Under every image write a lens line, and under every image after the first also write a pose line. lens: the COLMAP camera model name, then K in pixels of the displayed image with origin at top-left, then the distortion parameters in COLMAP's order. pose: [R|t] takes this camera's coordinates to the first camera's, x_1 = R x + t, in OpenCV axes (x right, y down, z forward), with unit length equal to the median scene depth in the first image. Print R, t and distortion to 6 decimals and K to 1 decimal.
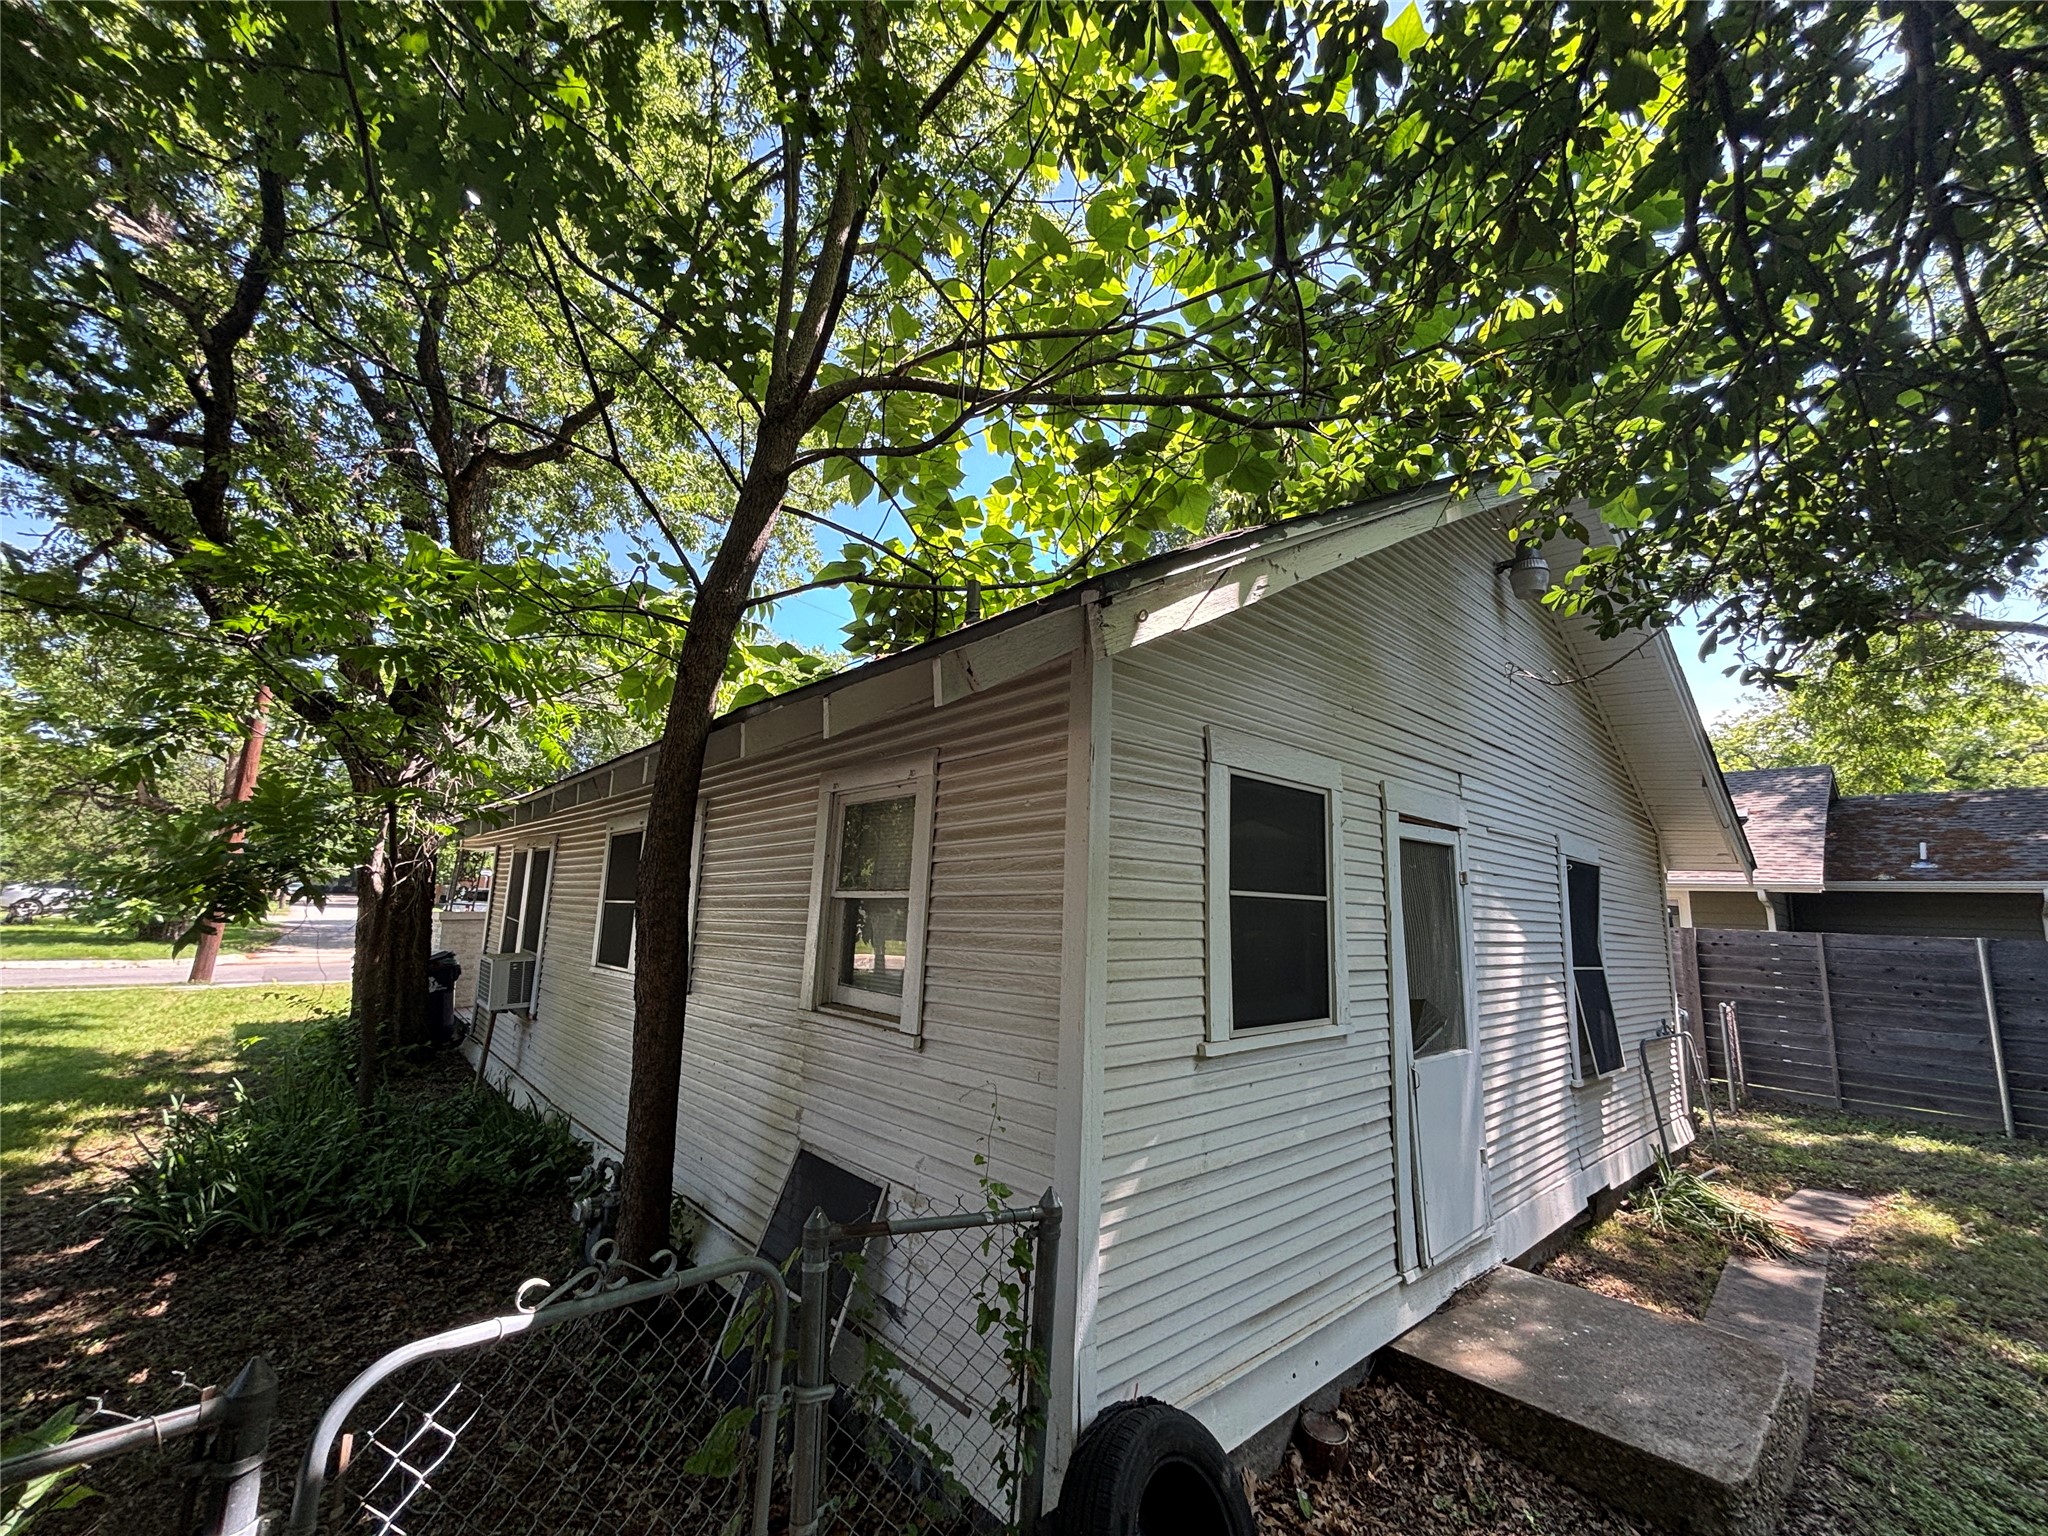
lens RADIAL K [[828.3, 0, 1017.2], [0, 828.3, 764.0], [0, 0, 1]] dist [0.001980, 0.000584]
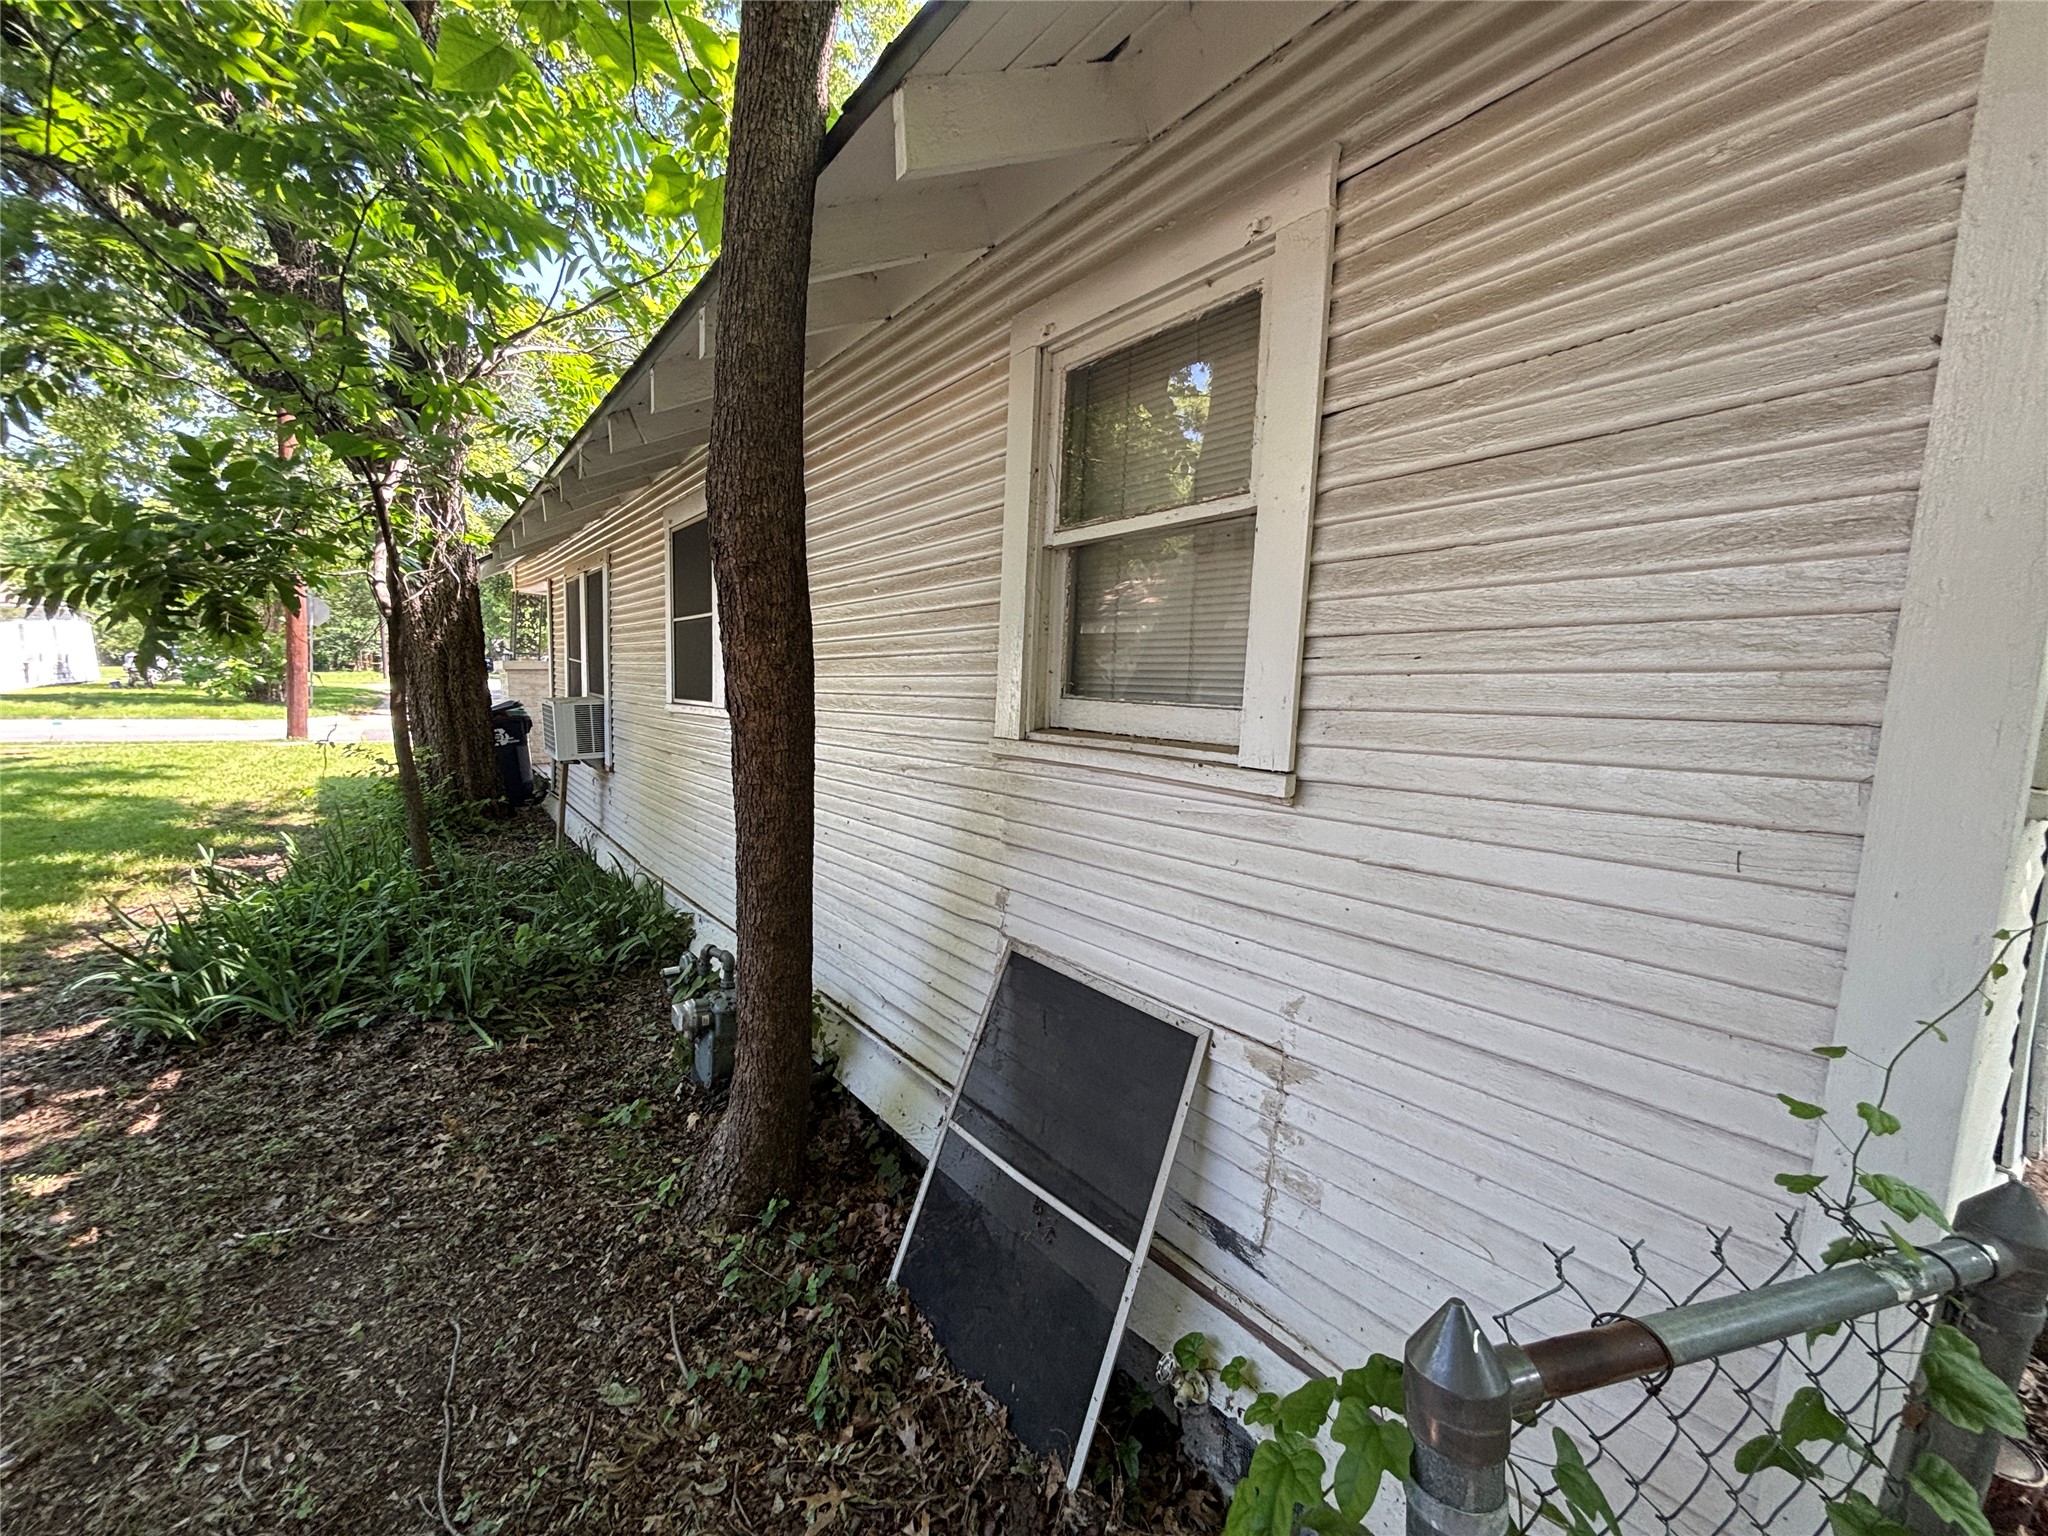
lens RADIAL K [[828.3, 0, 1019.5], [0, 828.3, 764.2], [0, 0, 1]] dist [0.001980, 0.000584]
pose [[0.997240, 0.007872, -0.073833, -0.175201], [0.012171, 0.963585, 0.267126, 0.134890], [0.073247, -0.267287, 0.960829, 0.367331]]
